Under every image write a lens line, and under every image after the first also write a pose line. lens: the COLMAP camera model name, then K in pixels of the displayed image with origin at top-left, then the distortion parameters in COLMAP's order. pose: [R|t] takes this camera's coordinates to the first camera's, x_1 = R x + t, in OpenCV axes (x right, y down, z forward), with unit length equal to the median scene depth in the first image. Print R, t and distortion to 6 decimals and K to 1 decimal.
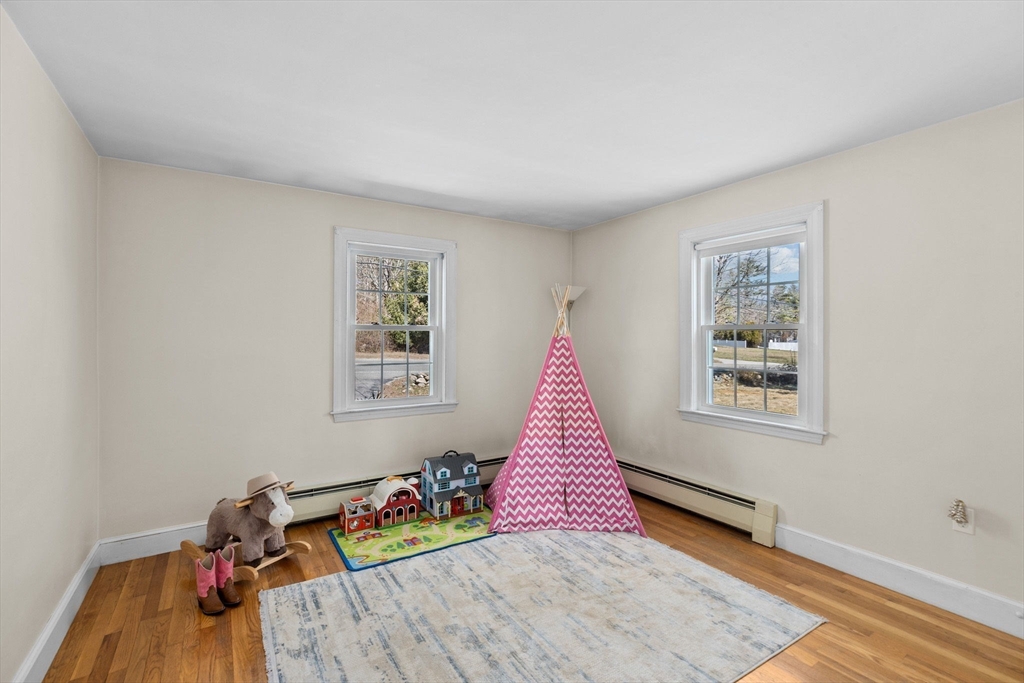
lens RADIAL K [[464.6, 0, 512.4], [0, 464.6, 336.5], [0, 0, 1]] dist [-0.000051, 0.000736]
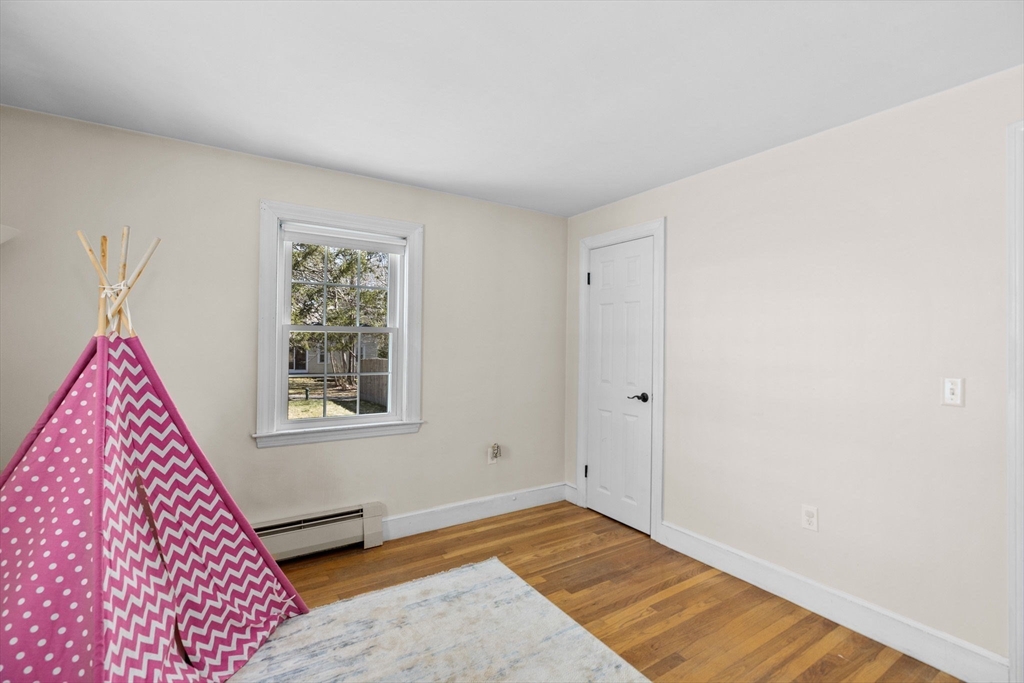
lens RADIAL K [[464.6, 0, 512.4], [0, 464.6, 336.5], [0, 0, 1]] dist [-0.000051, 0.000736]
pose [[-0.004703, 0.009551, 0.999943, -0.448068], [-0.011415, 0.999889, -0.009605, 0.000549], [-0.999924, -0.011460, -0.004593, 0.677291]]
